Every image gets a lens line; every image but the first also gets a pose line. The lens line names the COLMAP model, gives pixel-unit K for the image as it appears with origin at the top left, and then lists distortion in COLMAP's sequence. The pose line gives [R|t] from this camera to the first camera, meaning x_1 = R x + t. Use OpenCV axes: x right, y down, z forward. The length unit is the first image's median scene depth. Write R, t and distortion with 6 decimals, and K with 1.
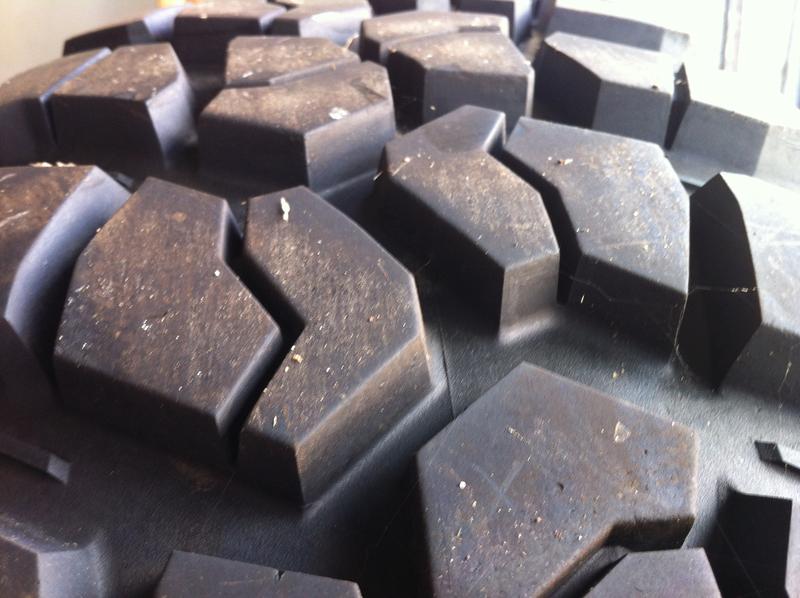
lens RADIAL K [[735.8, 0, 395.3], [0, 735.8, 297.9], [0, 0, 1]] dist [0.038418, -0.149275]
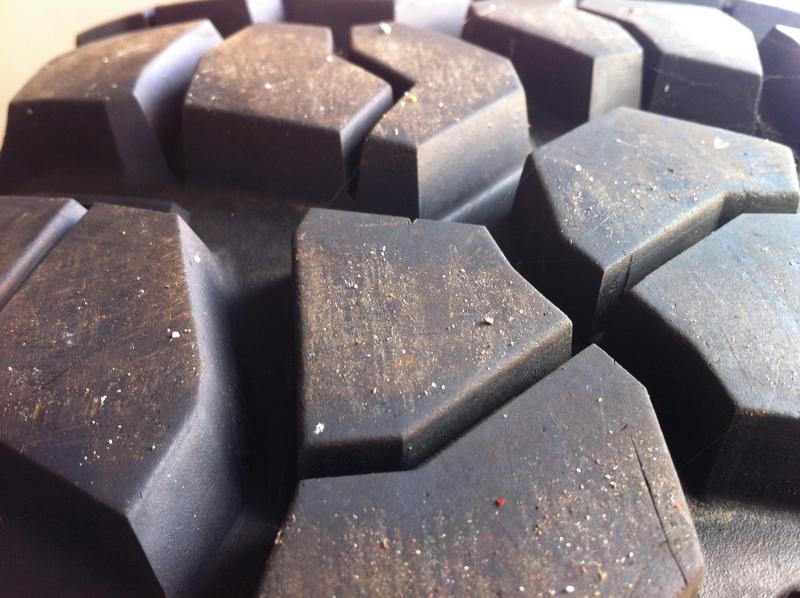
lens RADIAL K [[735.8, 0, 398.9], [0, 735.8, 303.5], [0, 0, 1]] dist [0.038418, -0.149275]
pose [[0.999814, 0.005209, -0.018552, -0.129309], [-0.008074, 0.987424, -0.157888, 0.544662], [0.017497, 0.158009, 0.987283, -0.019933]]
